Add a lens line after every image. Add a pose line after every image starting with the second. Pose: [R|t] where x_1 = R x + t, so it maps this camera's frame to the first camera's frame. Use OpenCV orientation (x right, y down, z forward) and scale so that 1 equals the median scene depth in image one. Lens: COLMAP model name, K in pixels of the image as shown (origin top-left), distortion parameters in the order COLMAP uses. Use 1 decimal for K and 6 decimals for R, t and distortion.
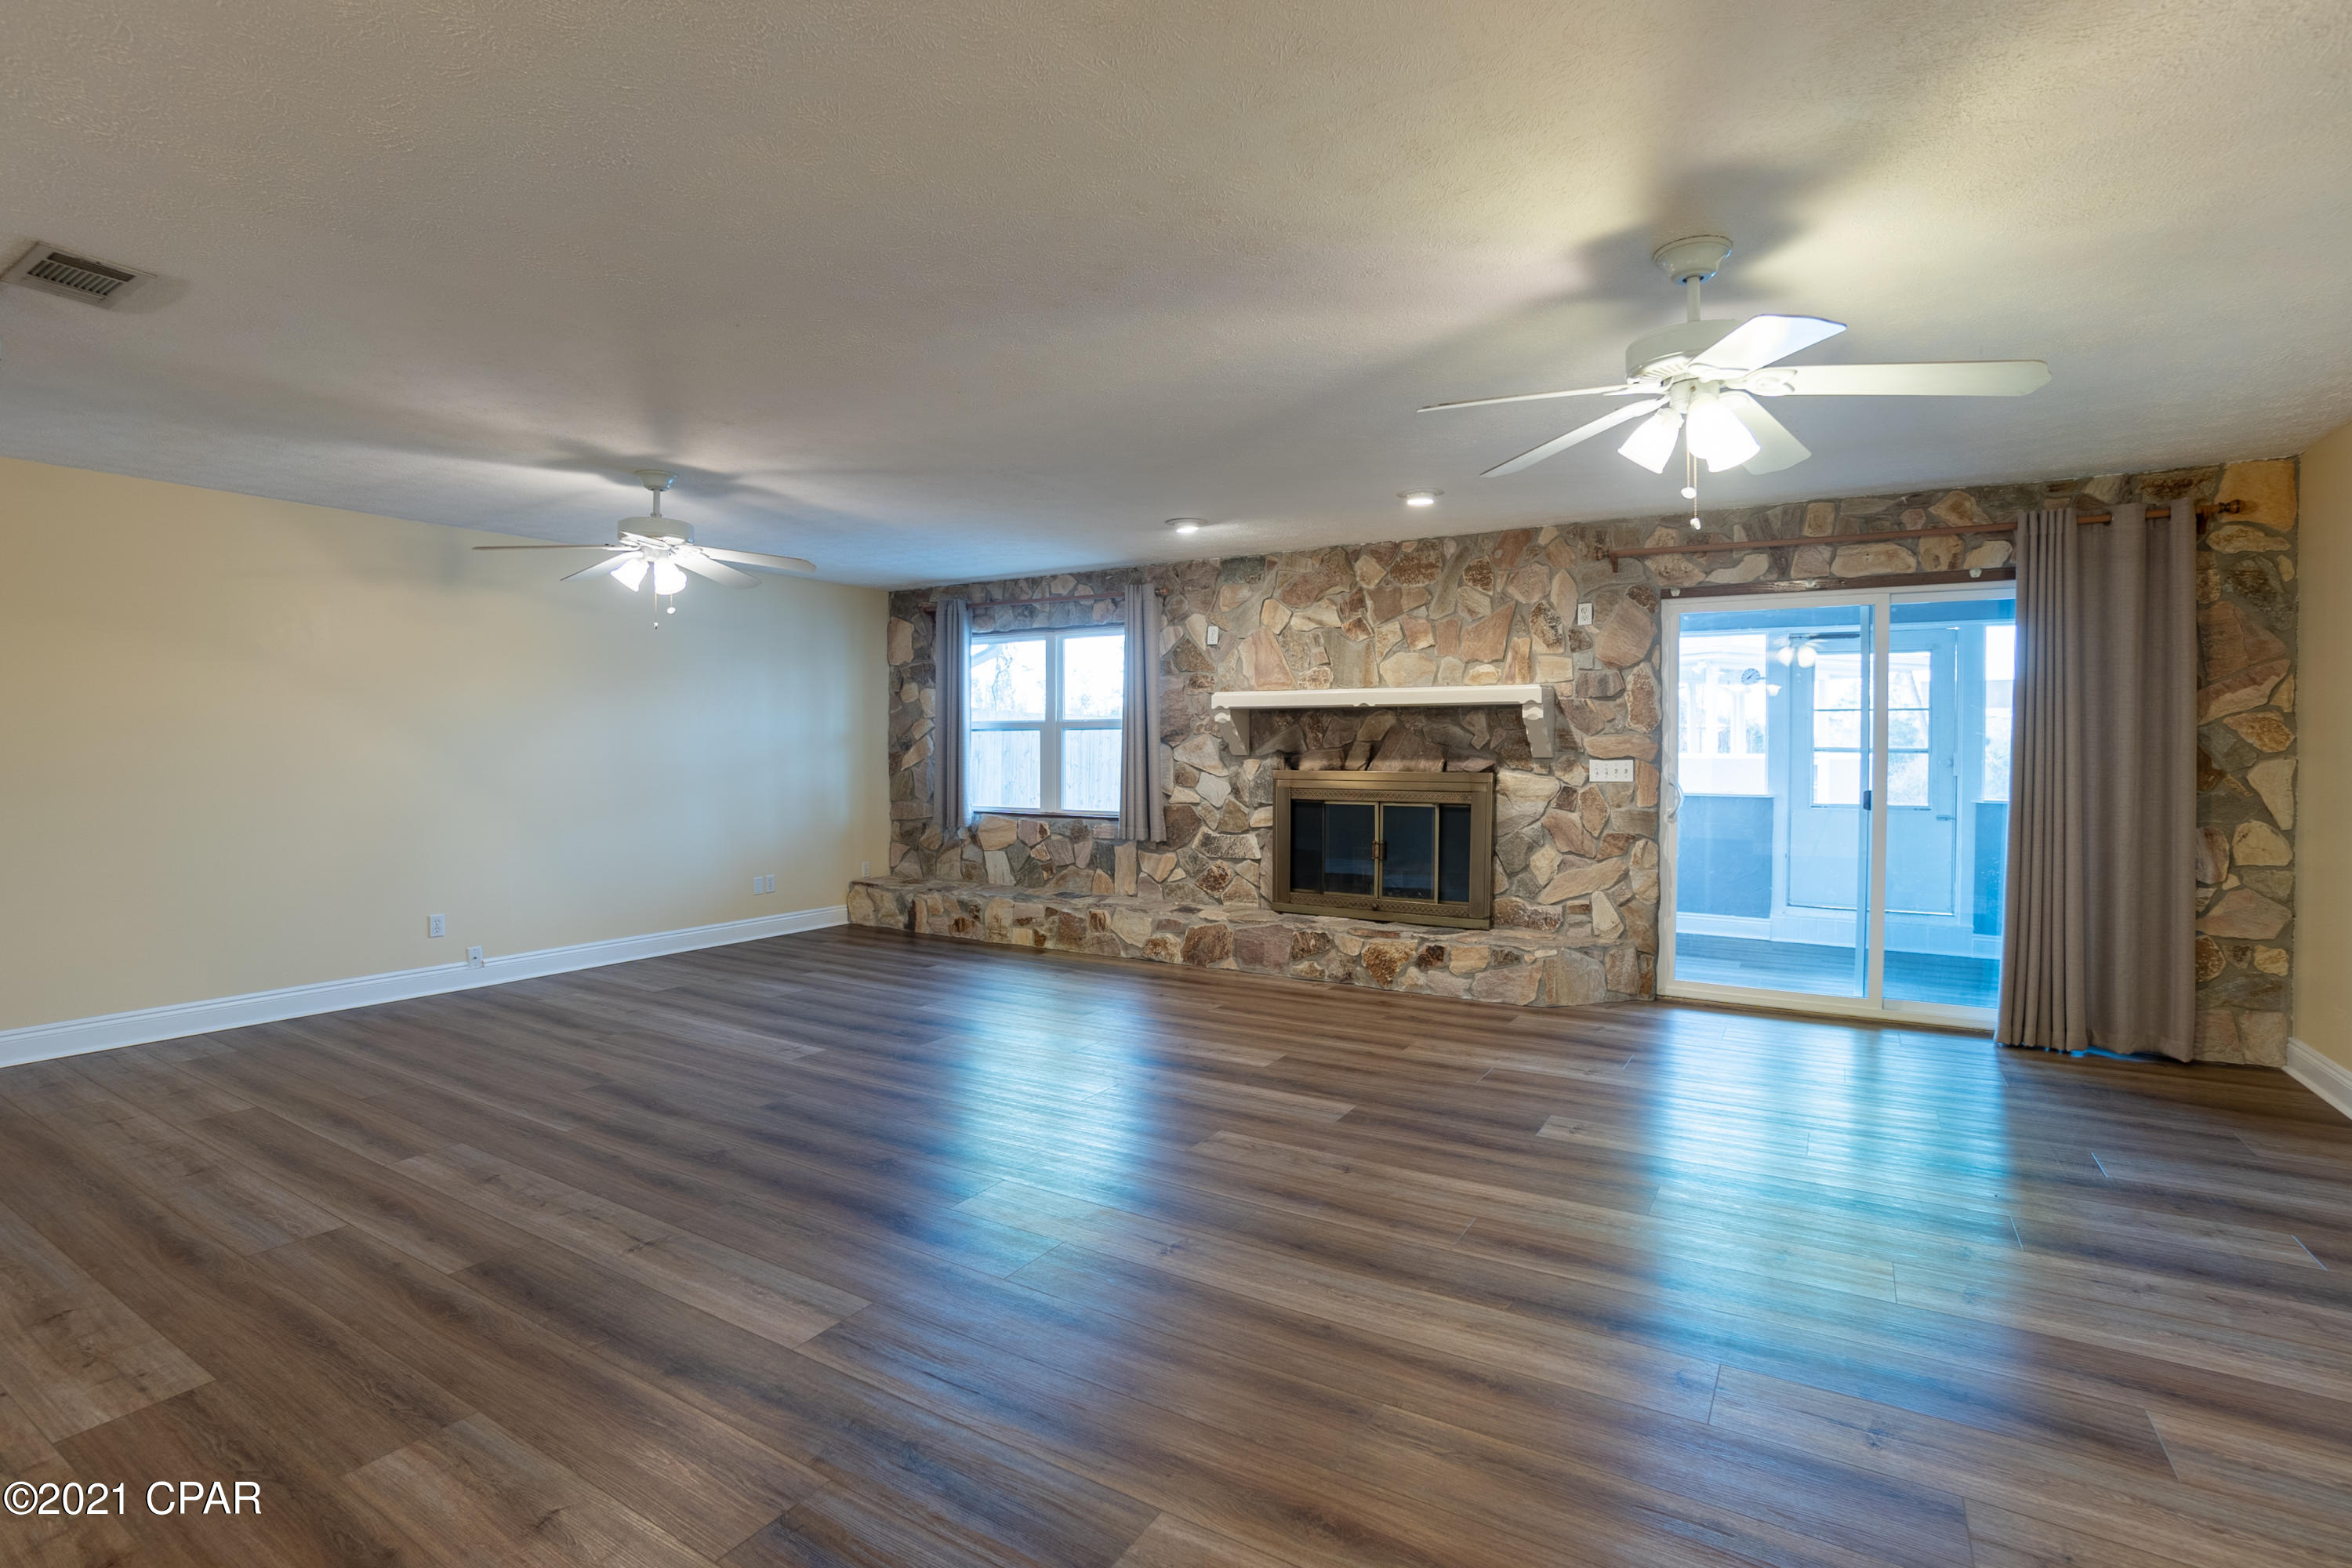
lens RADIAL K [[1067.5, 0, 1163.3], [0, 1067.5, 762.8], [0, 0, 1]] dist [-0.067103, 0.023310]
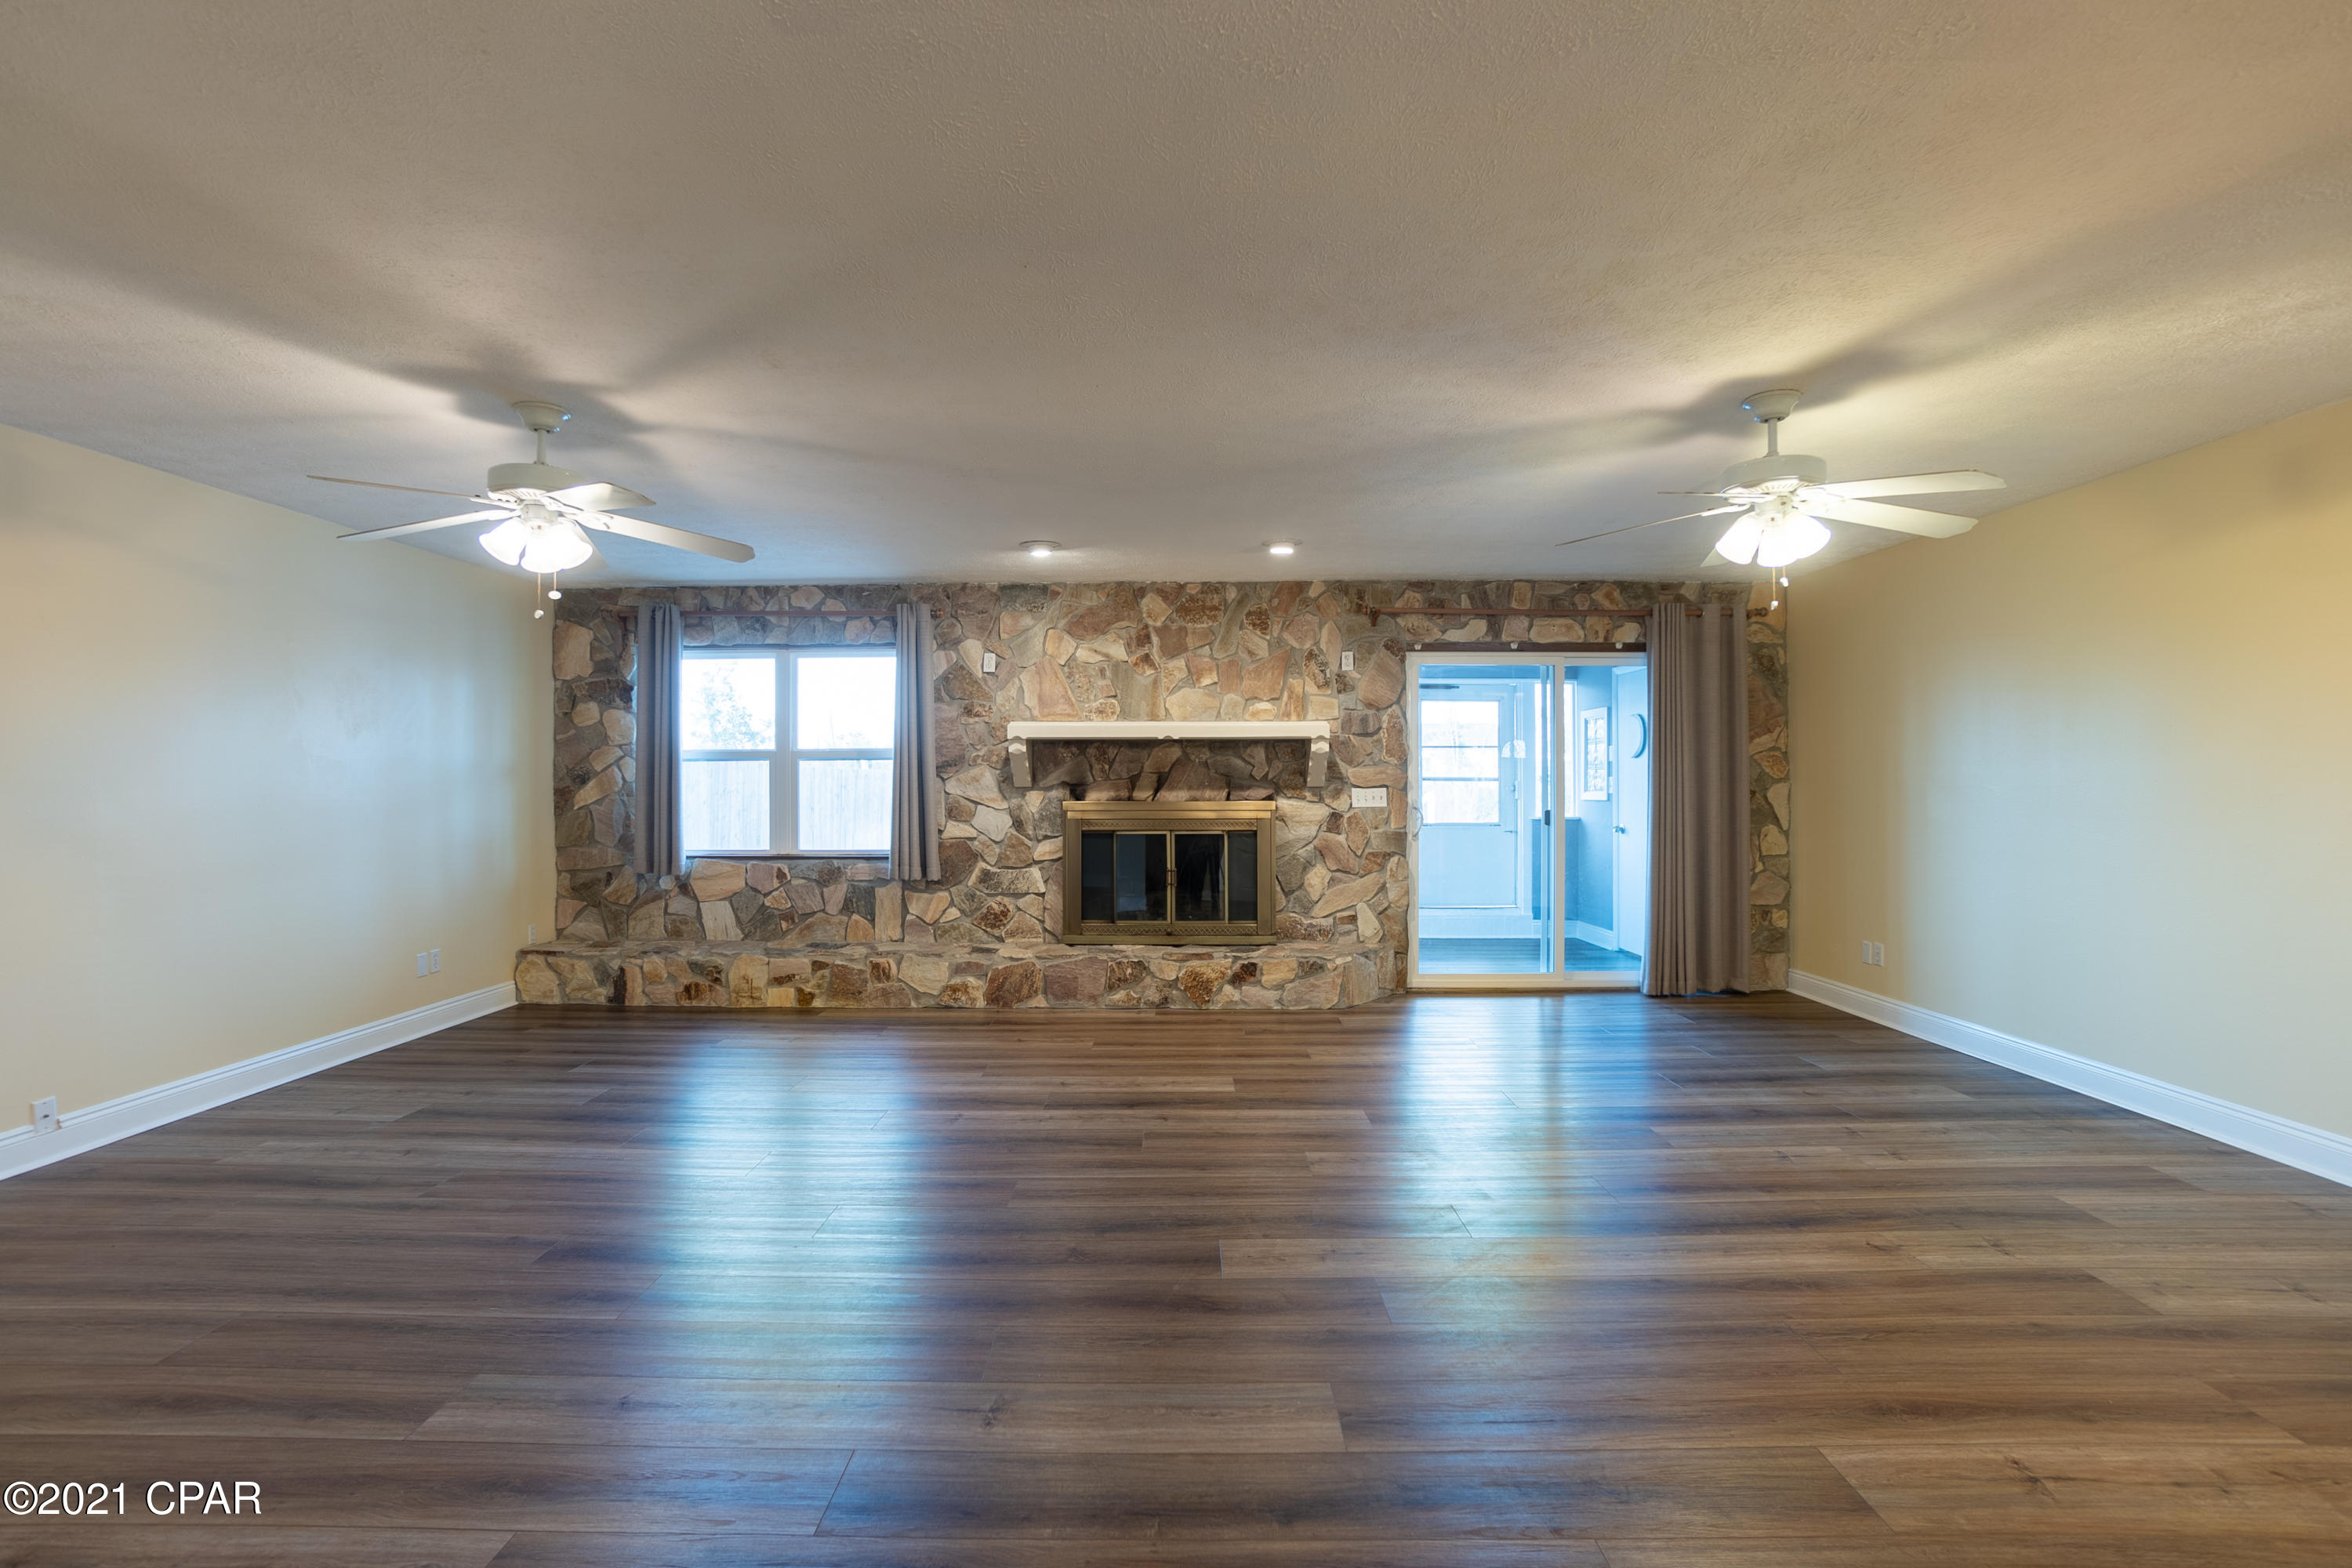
lens RADIAL K [[1066.6, 0, 1139.6], [0, 1066.6, 777.7], [0, 0, 1]] dist [-0.072153, 0.023983]
pose [[0.862505, -0.003118, 0.506038, -0.345445], [0.011943, 0.999828, -0.014195, -0.000593], [-0.505907, 0.018287, 0.862394, 0.113082]]
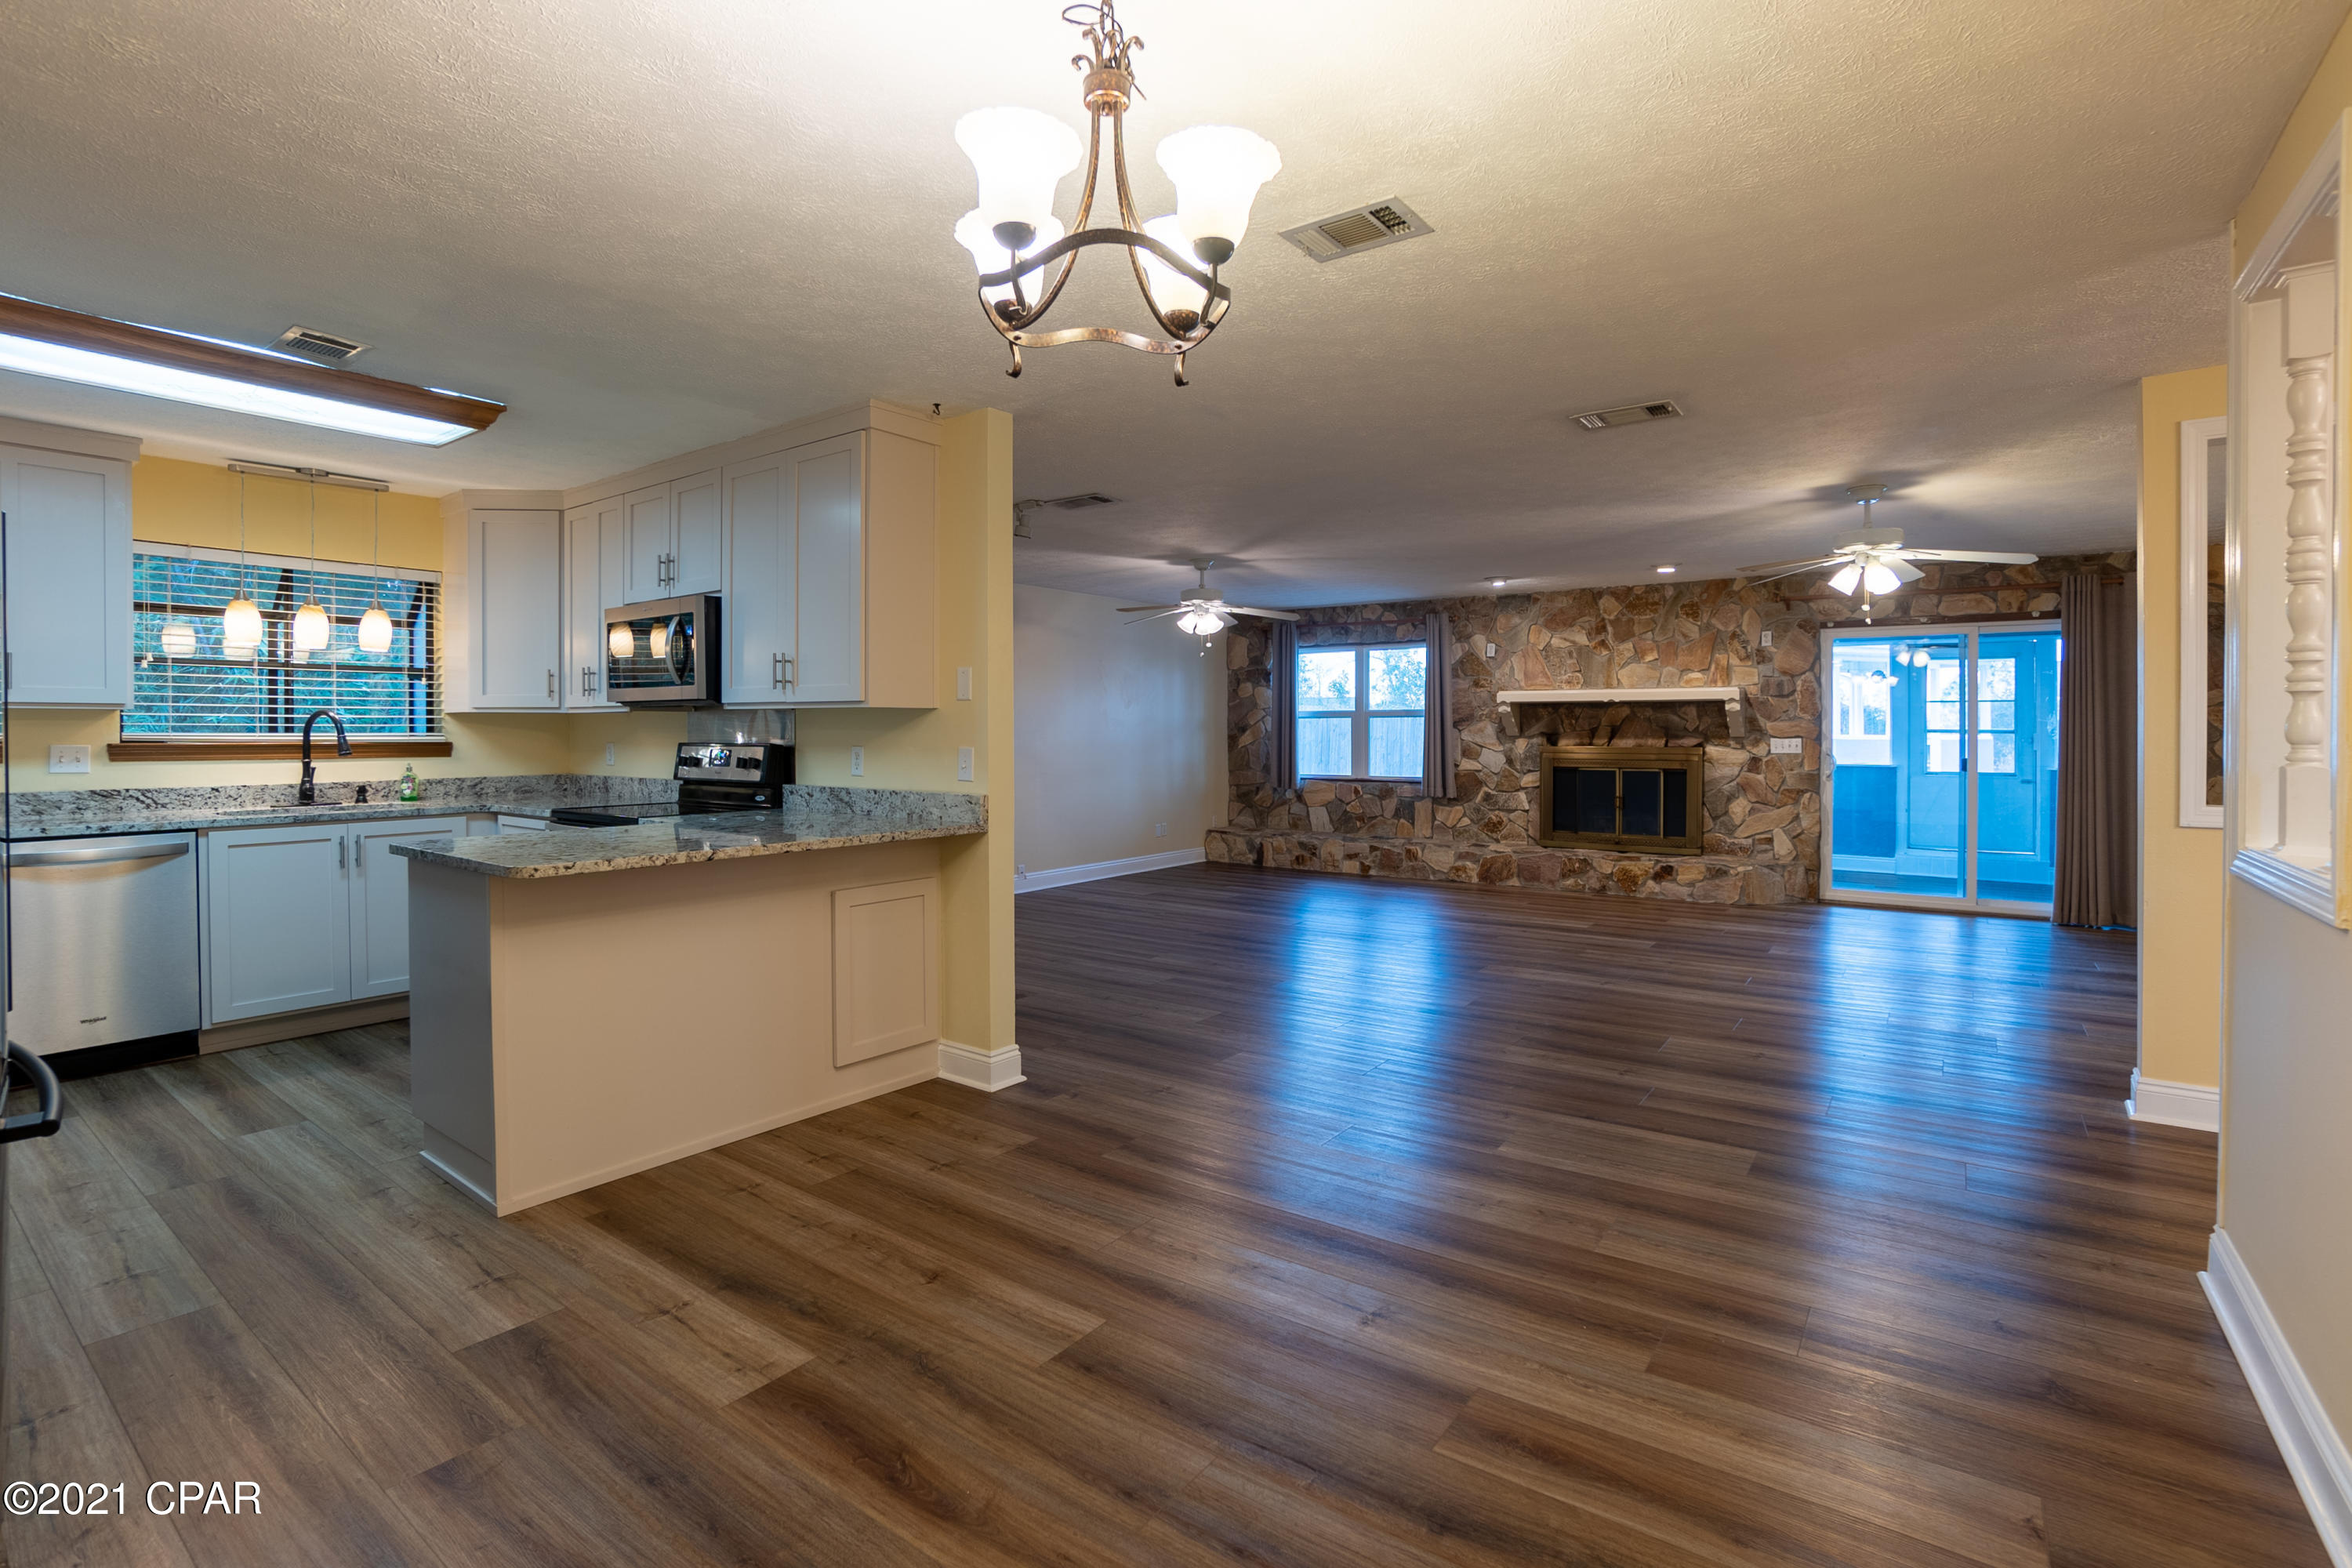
lens RADIAL K [[1083.7, 0, 1212.3], [0, 1083.7, 730.4], [0, 0, 1]] dist [-0.065318, 0.023393]
pose [[0.999478, -0.001766, -0.032245, -0.292320], [0.001316, 0.999901, -0.013978, 0.005396], [0.032266, 0.013928, 0.999382, -0.453761]]
